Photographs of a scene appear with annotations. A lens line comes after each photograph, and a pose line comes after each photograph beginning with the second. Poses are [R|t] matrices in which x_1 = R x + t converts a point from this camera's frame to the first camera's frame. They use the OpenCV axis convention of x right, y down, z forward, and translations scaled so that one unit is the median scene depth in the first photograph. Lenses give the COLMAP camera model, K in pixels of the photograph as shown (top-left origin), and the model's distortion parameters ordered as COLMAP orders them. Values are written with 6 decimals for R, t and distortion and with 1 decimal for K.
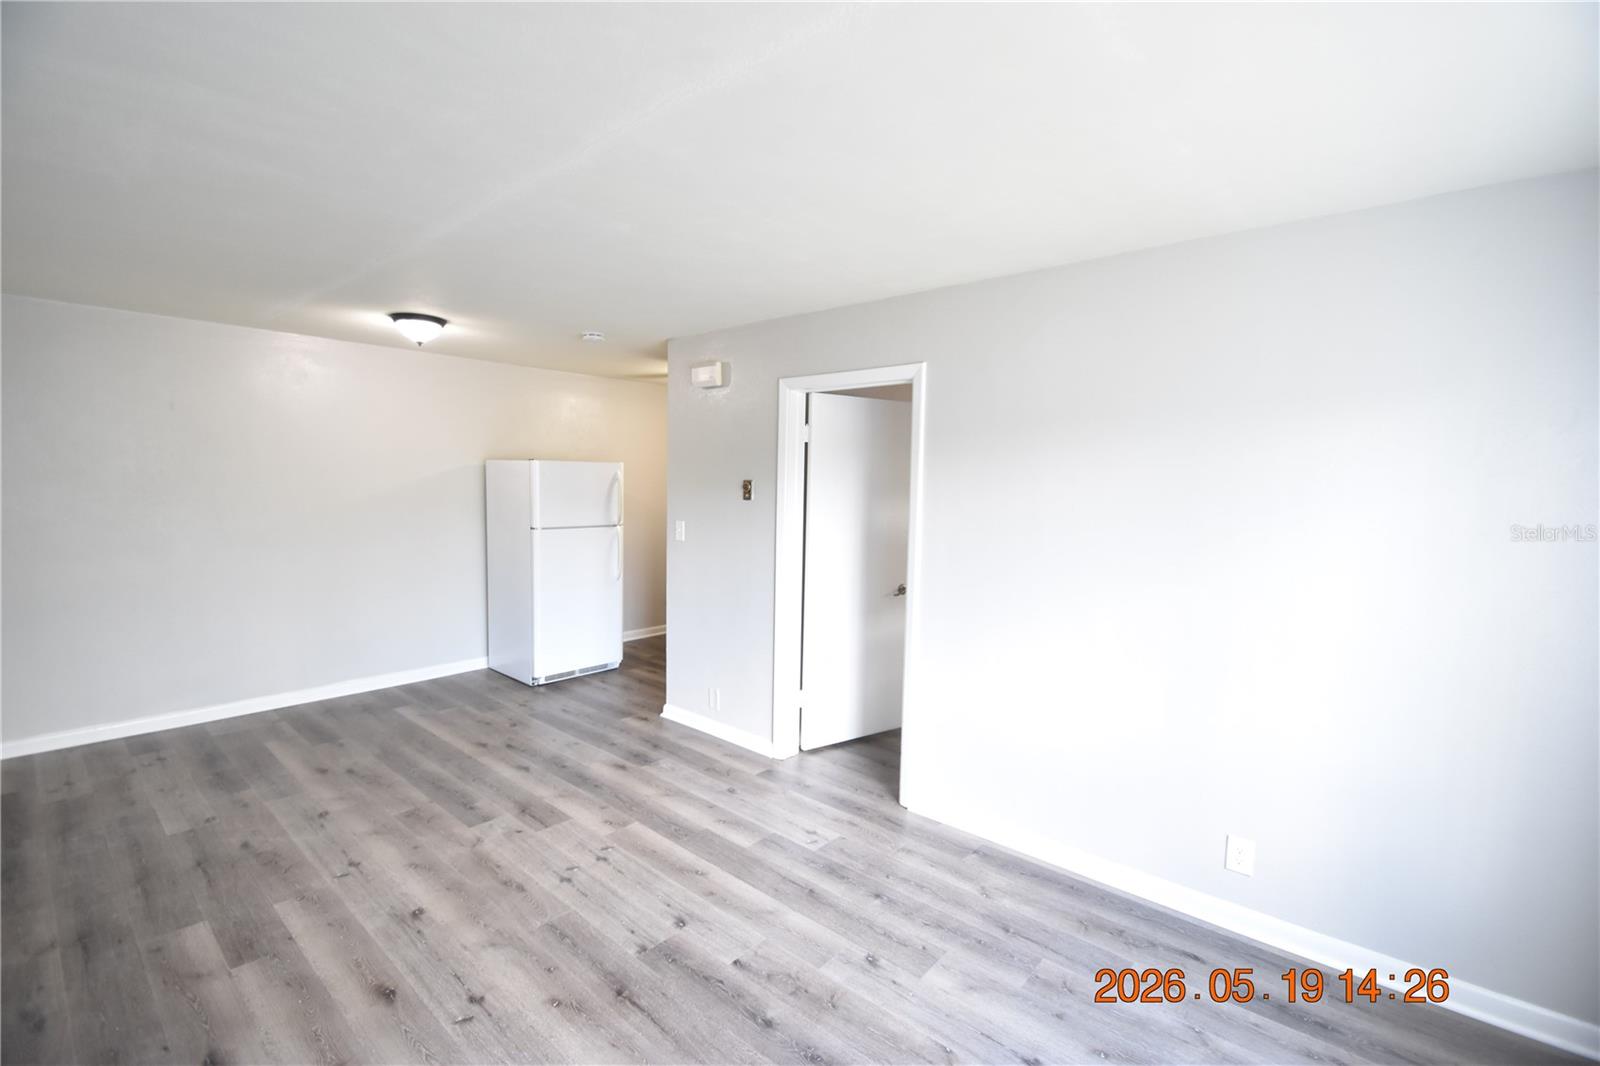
lens RADIAL K [[699.5, 0, 799.0], [0, 699.5, 539.3], [0, 0, 1]] dist [0.014626, -0.017223]
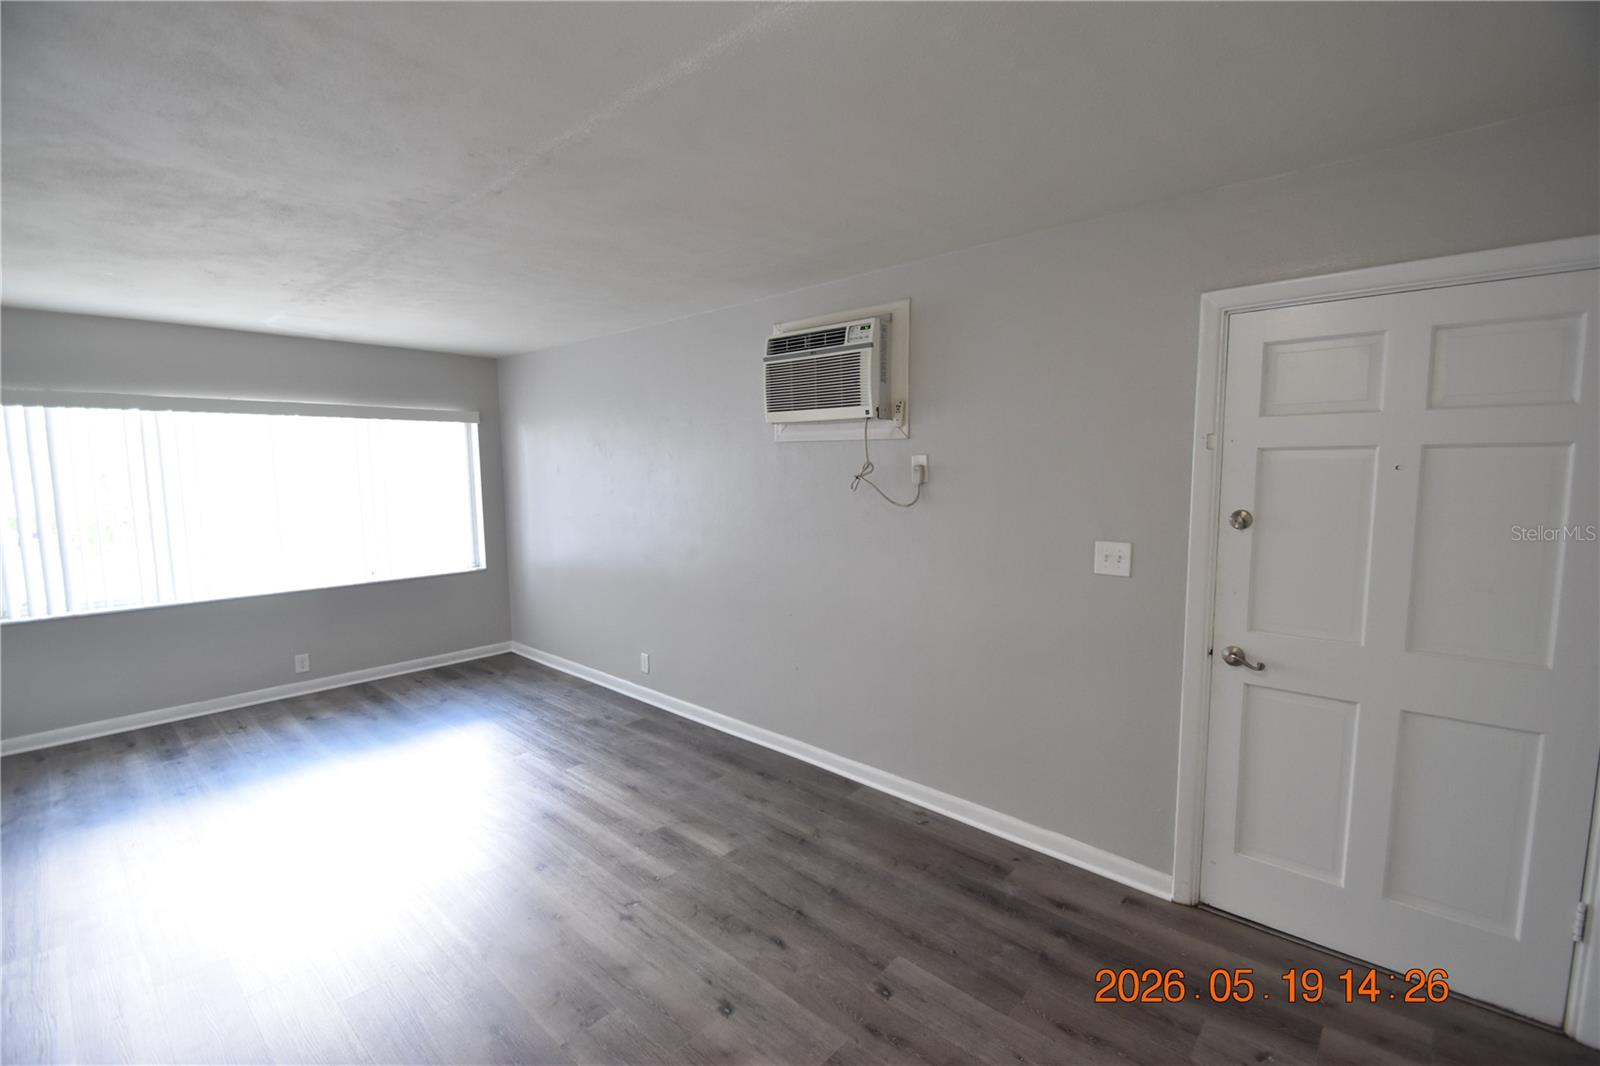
lens RADIAL K [[699.5, 0, 799.0], [0, 699.5, 539.3], [0, 0, 1]] dist [0.014626, -0.017223]
pose [[-0.999735, -0.014257, 0.018048, -0.750942], [-0.010673, 0.982666, 0.185077, -0.142499], [-0.020373, 0.184835, -0.982558, 1.546553]]
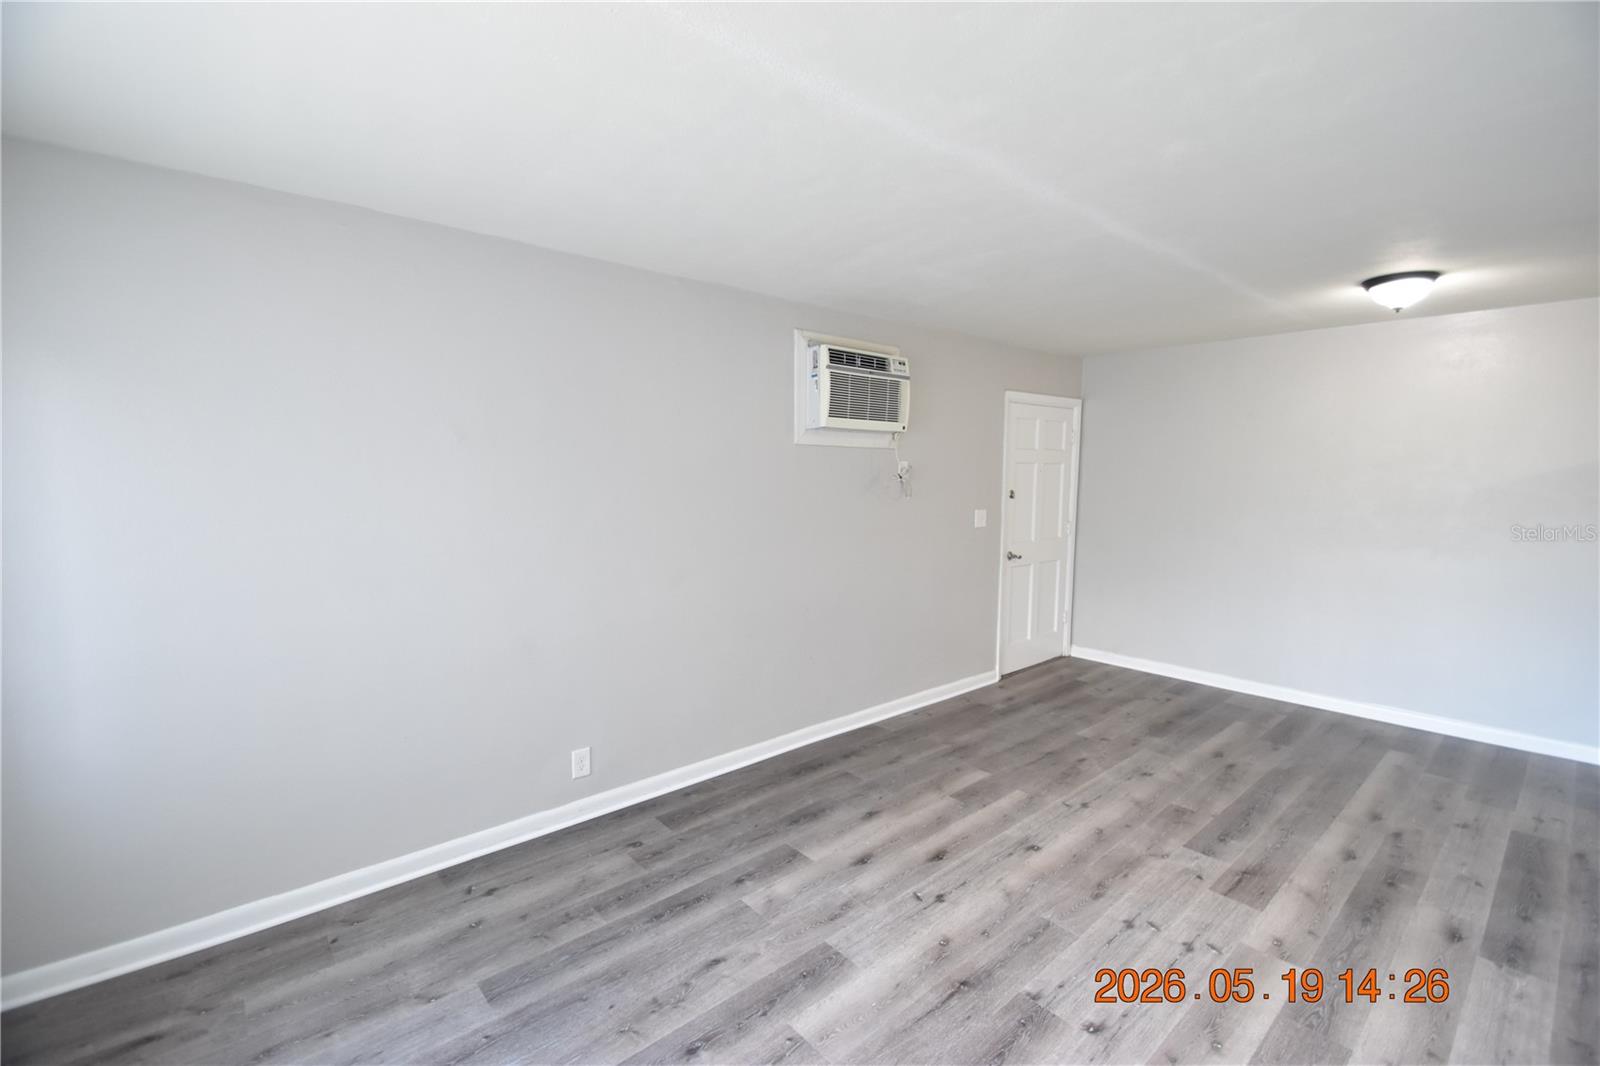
lens RADIAL K [[699.5, 0, 799.0], [0, 699.5, 539.3], [0, 0, 1]] dist [0.014626, -0.017223]
pose [[-0.135083, 0.077861, -0.987770, 0.478022], [-0.086373, 0.992187, 0.090021, -0.033980], [0.987062, 0.097477, -0.127303, 0.558170]]
